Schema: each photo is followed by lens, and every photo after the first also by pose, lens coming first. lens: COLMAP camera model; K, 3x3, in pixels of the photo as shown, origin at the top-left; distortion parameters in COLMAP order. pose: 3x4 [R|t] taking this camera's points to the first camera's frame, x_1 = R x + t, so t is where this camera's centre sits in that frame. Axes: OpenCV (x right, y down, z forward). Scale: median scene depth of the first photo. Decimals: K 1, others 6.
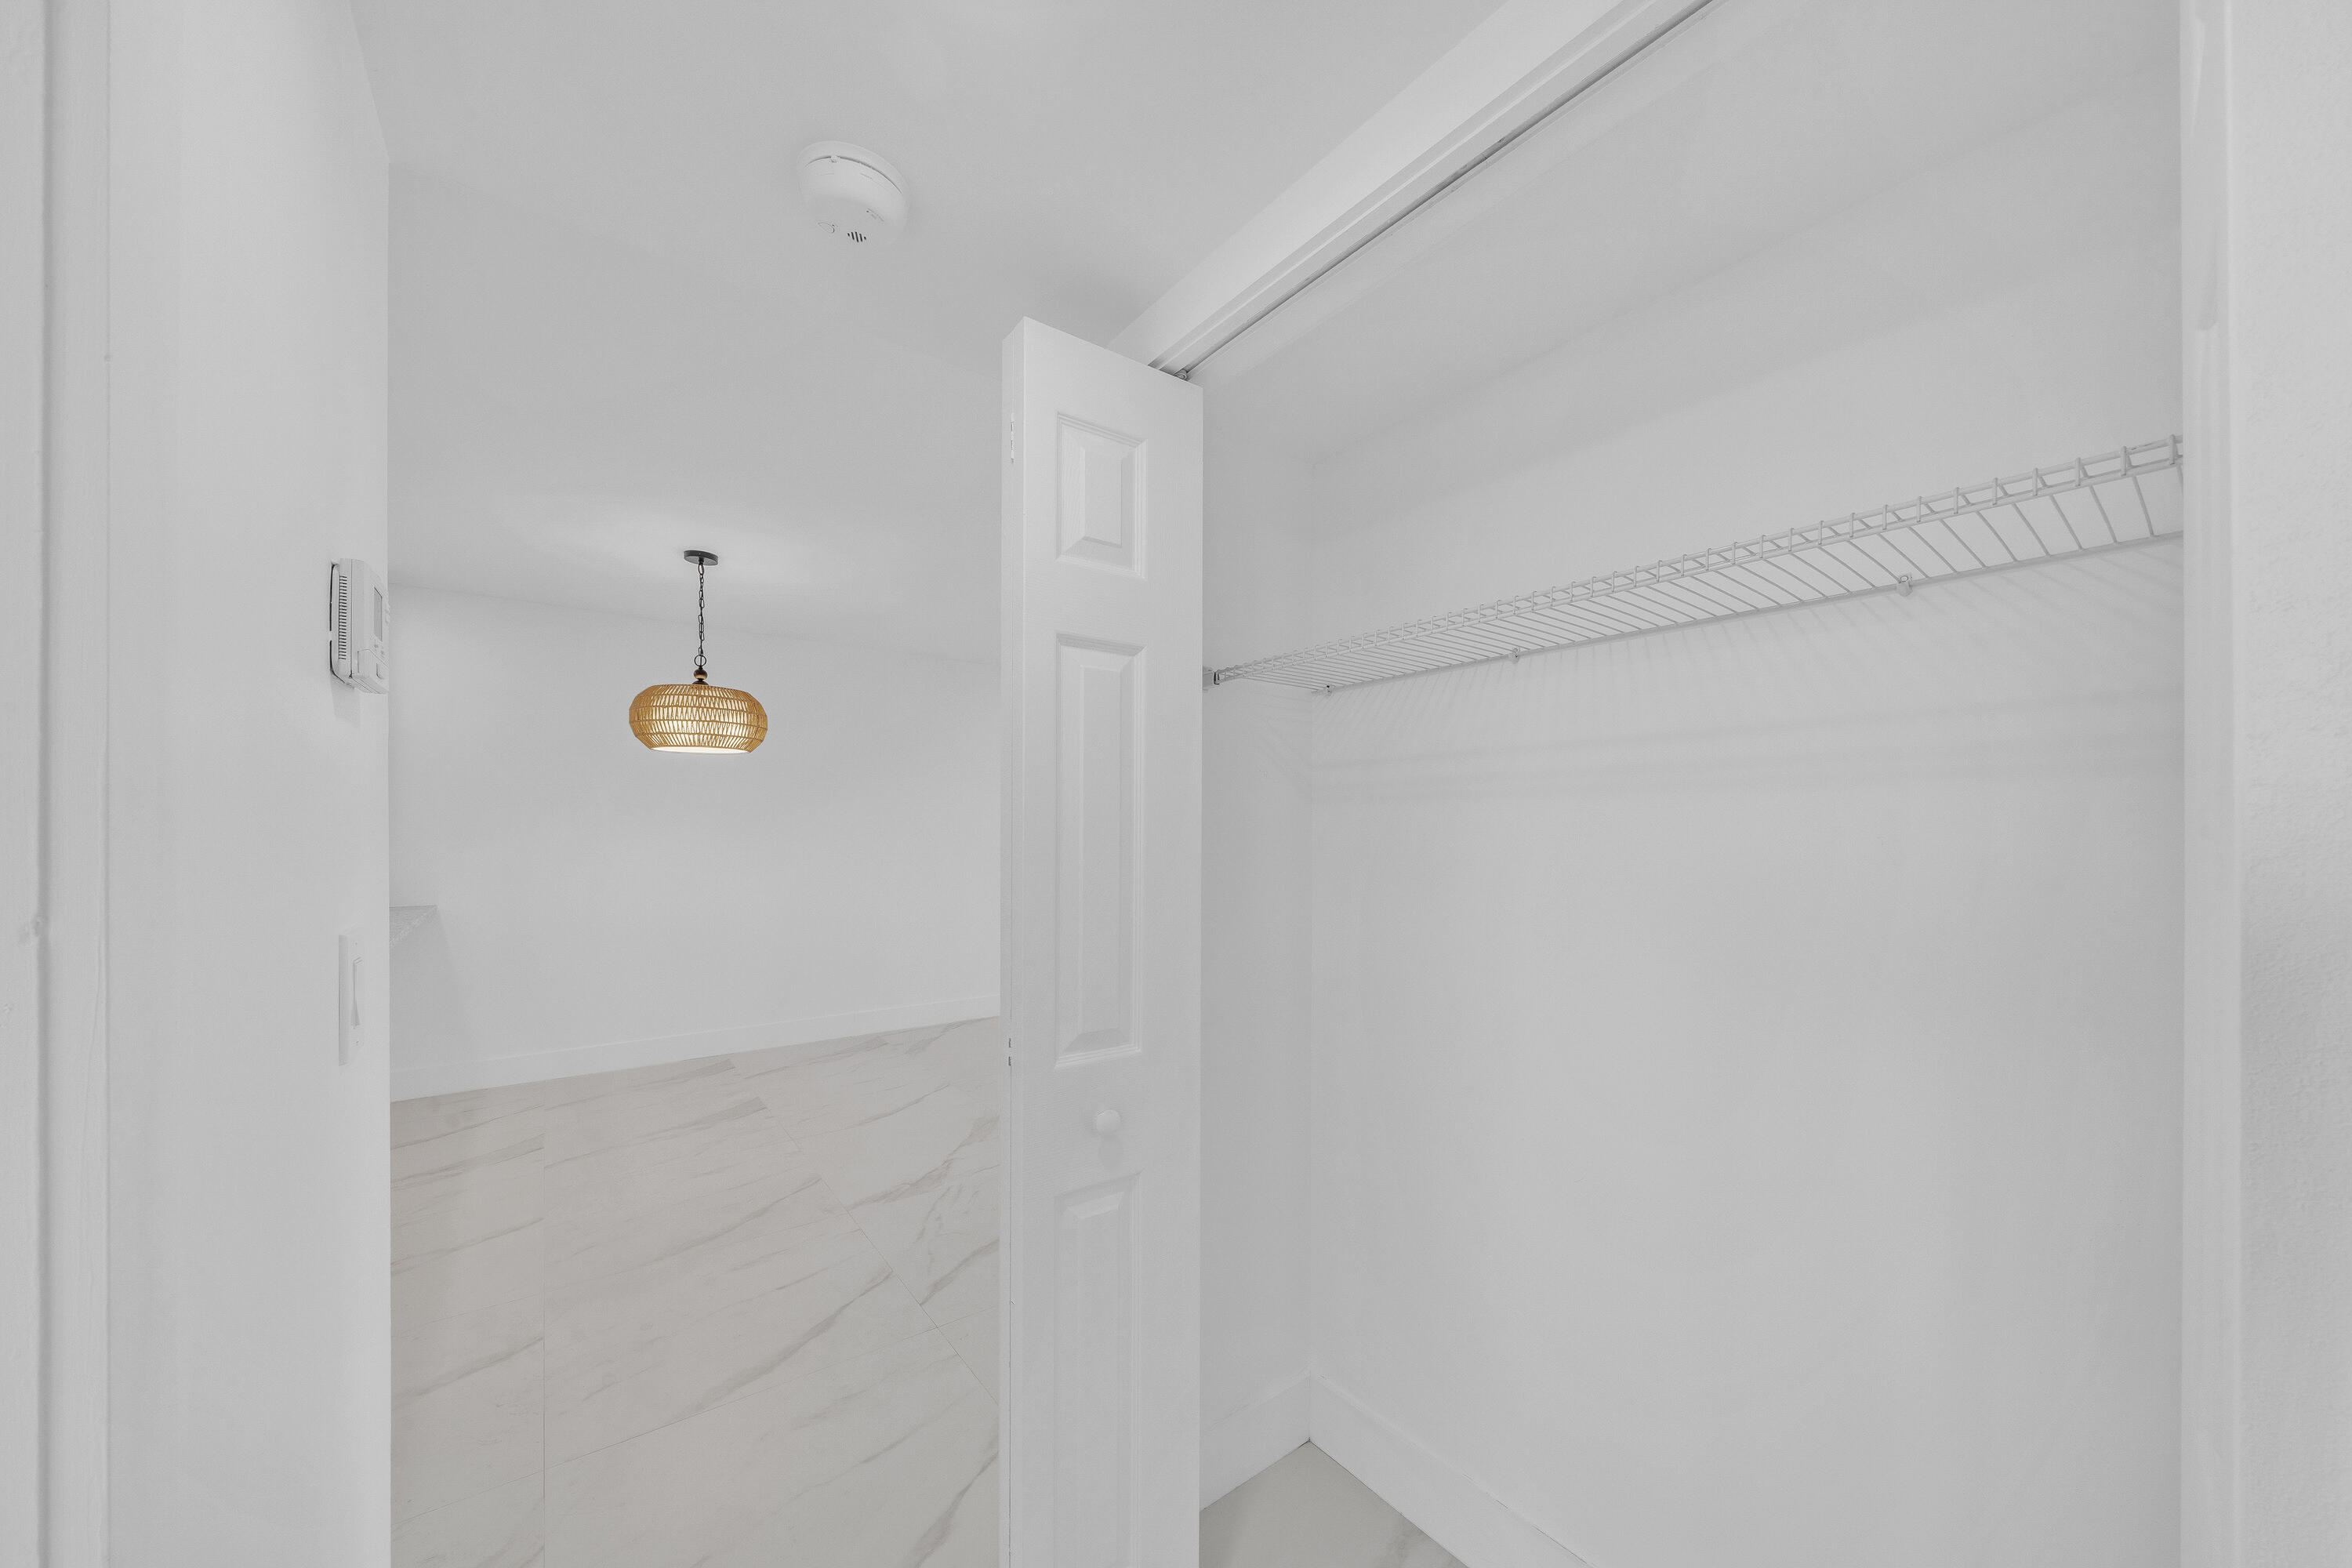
lens RADIAL K [[807.1, 0, 1171.8], [0, 807.1, 798.4], [0, 0, 1]] dist [-0.000617, -0.000067]
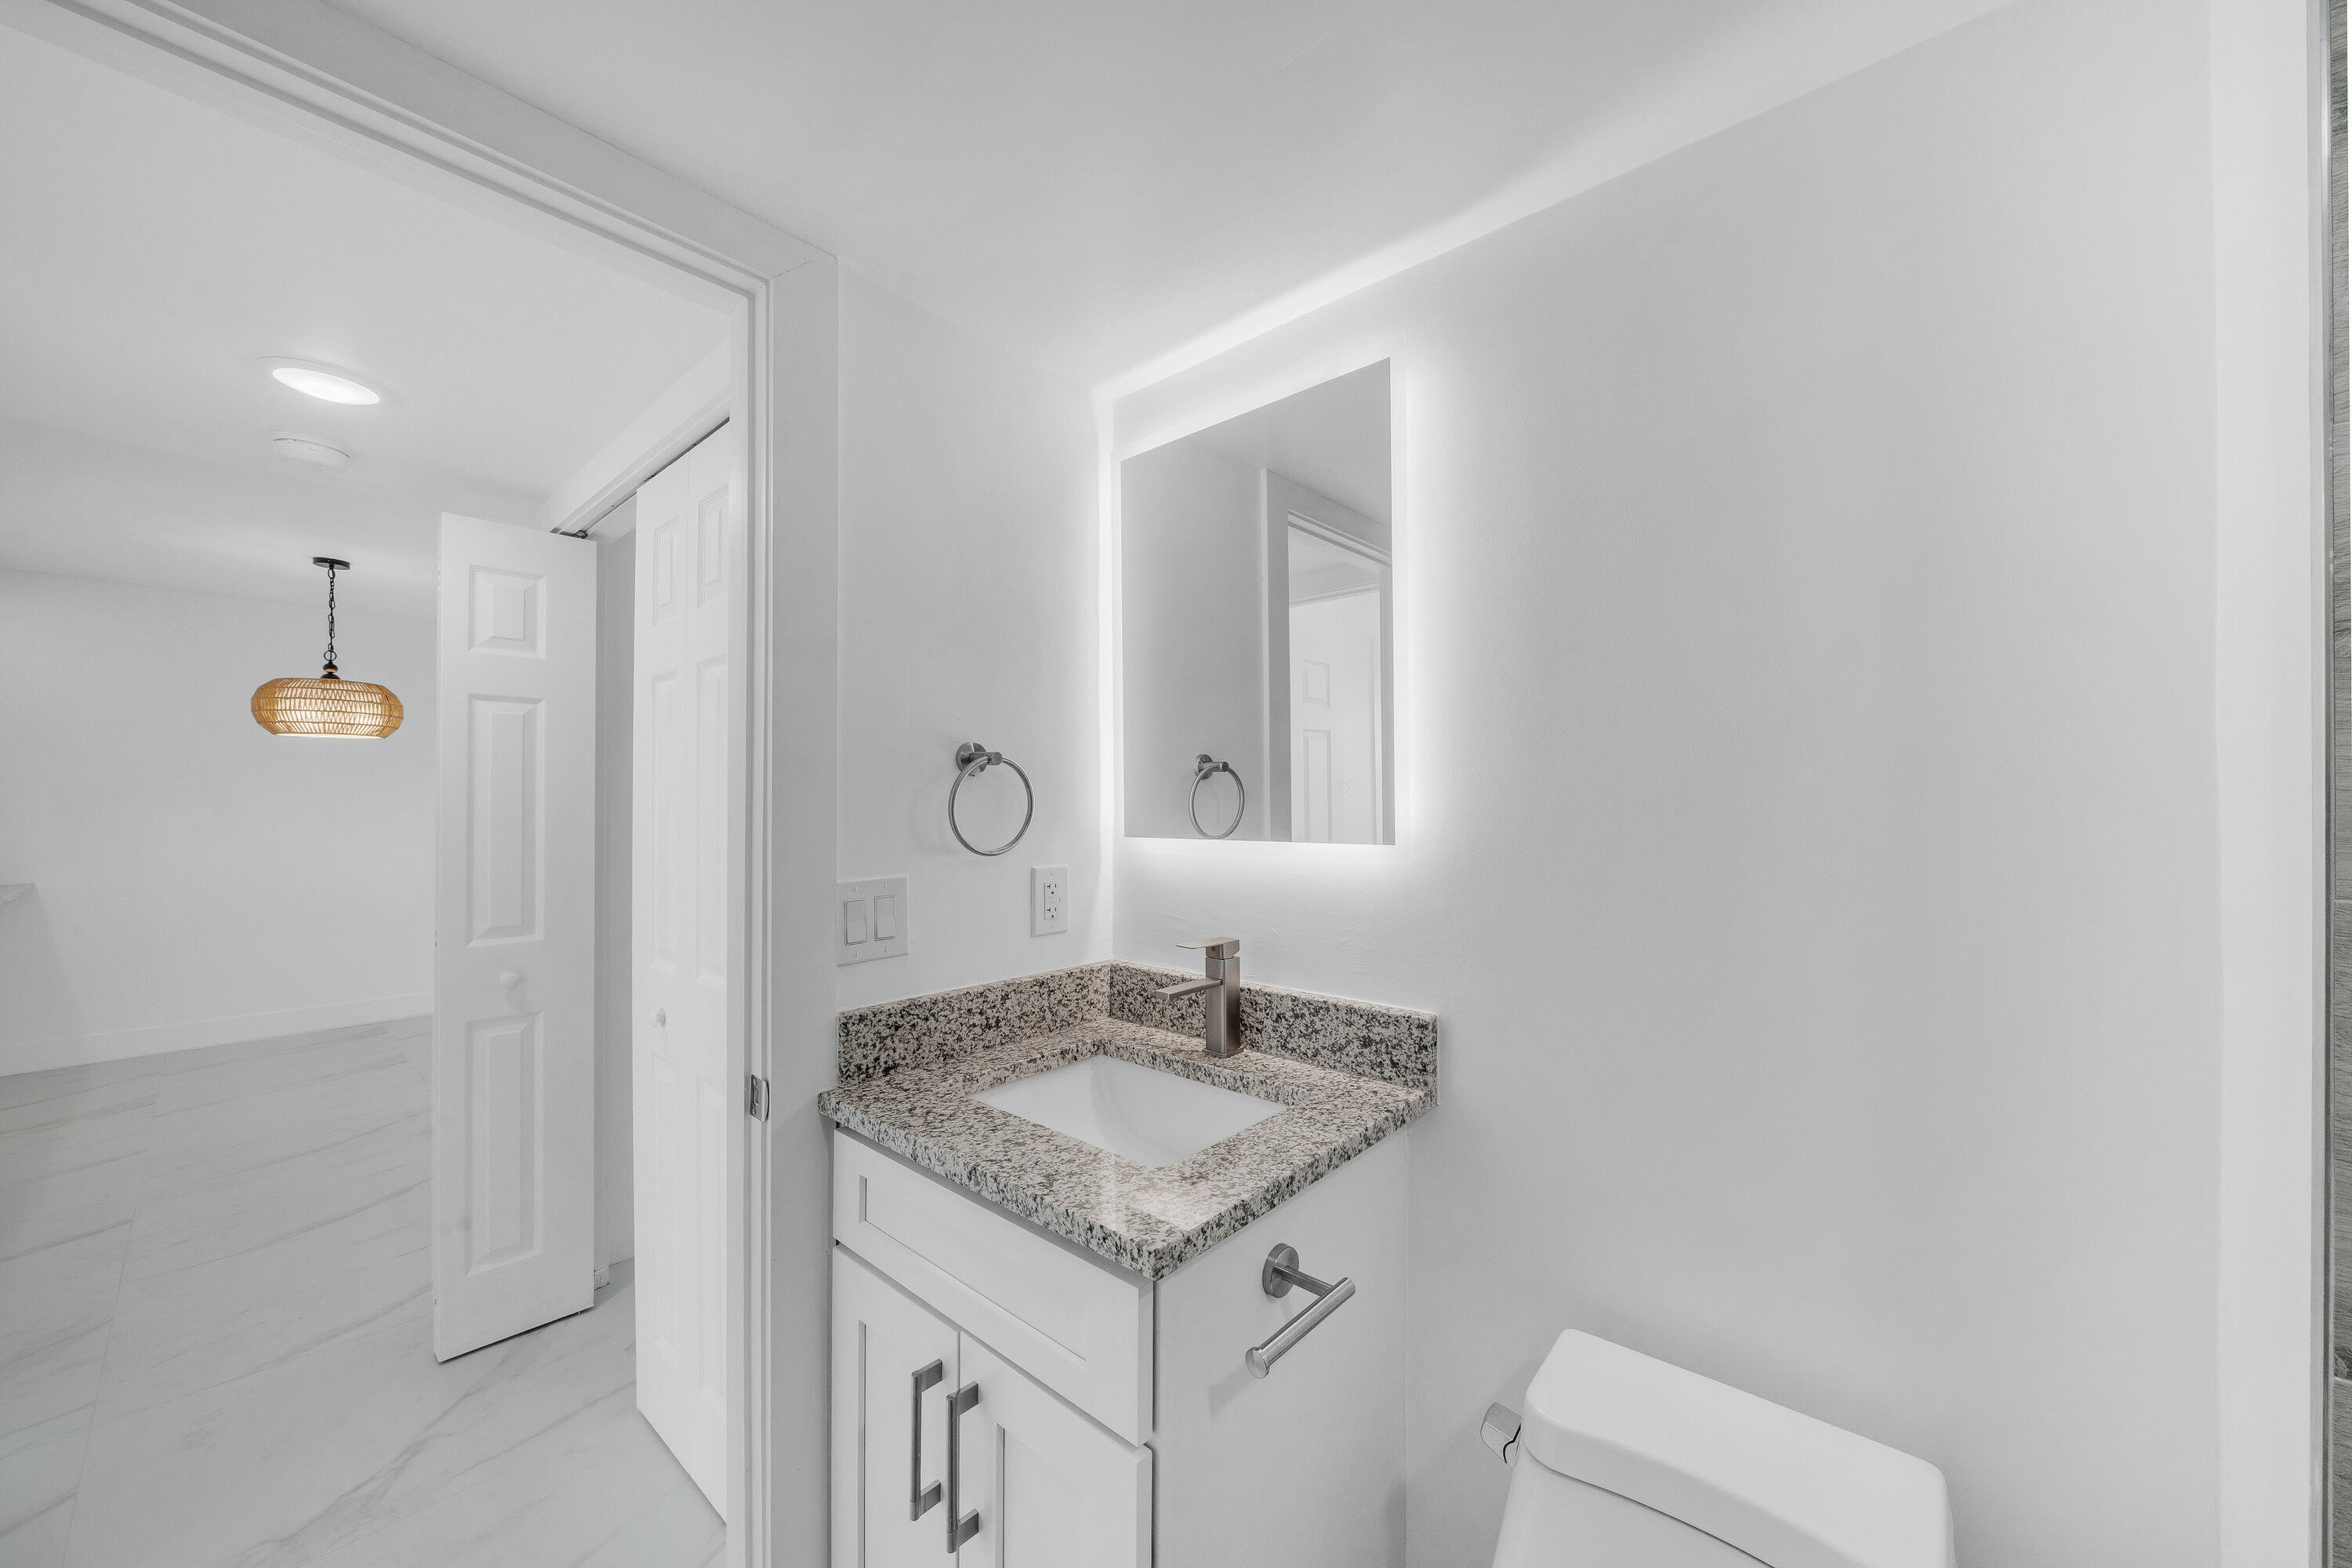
lens RADIAL K [[825.1, 0, 1181.3], [0, 825.1, 772.0], [0, 0, 1]] dist [0.000603, 0.000021]
pose [[0.980015, 0.003575, 0.198891, 0.360220], [-0.003717, 0.999993, 0.000338, -0.015732], [-0.198888, -0.001071, 0.980022, -0.371756]]
